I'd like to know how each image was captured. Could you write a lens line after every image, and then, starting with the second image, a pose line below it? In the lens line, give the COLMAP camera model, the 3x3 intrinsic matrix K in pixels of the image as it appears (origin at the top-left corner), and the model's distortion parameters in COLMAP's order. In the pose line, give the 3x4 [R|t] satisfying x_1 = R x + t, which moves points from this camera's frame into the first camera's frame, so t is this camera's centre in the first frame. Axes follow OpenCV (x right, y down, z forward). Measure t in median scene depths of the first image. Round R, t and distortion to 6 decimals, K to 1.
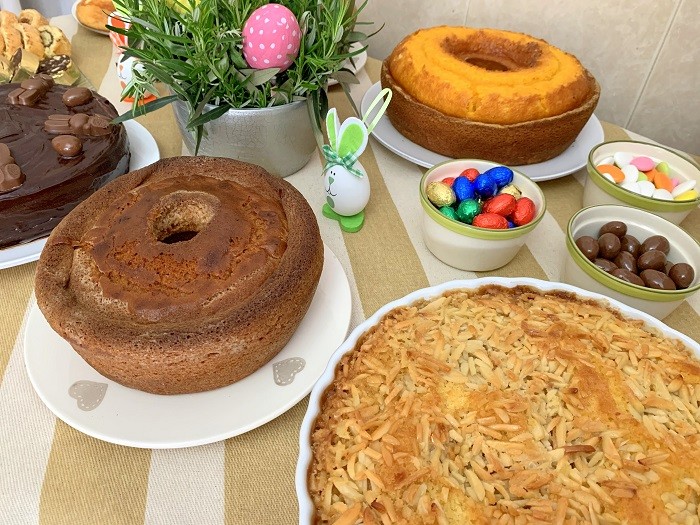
lens RADIAL K [[527.8, 0, 350.9], [0, 527.8, 263.3], [0, 0, 1]] dist [0.008435, -0.011869]
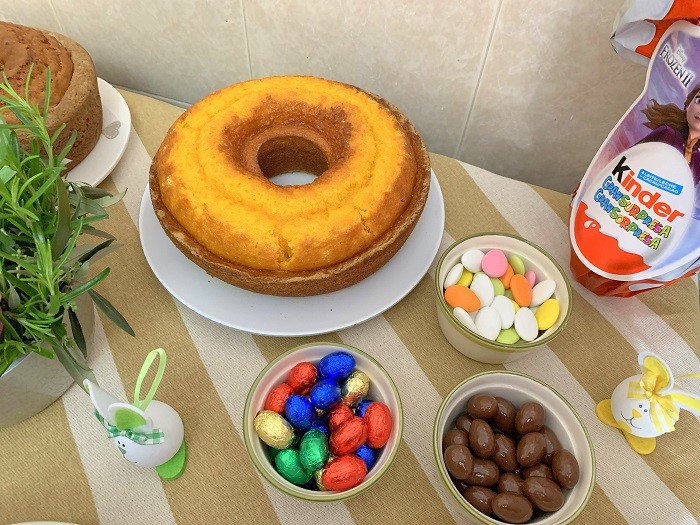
lens RADIAL K [[527.8, 0, 346.9], [0, 527.8, 257.5], [0, 0, 1]] dist [0.008435, -0.011869]
pose [[0.939310, -0.289954, 0.183367, 0.147470], [0.237648, 0.935411, 0.261781, -0.394580], [-0.247428, -0.202317, 0.947548, 0.214857]]
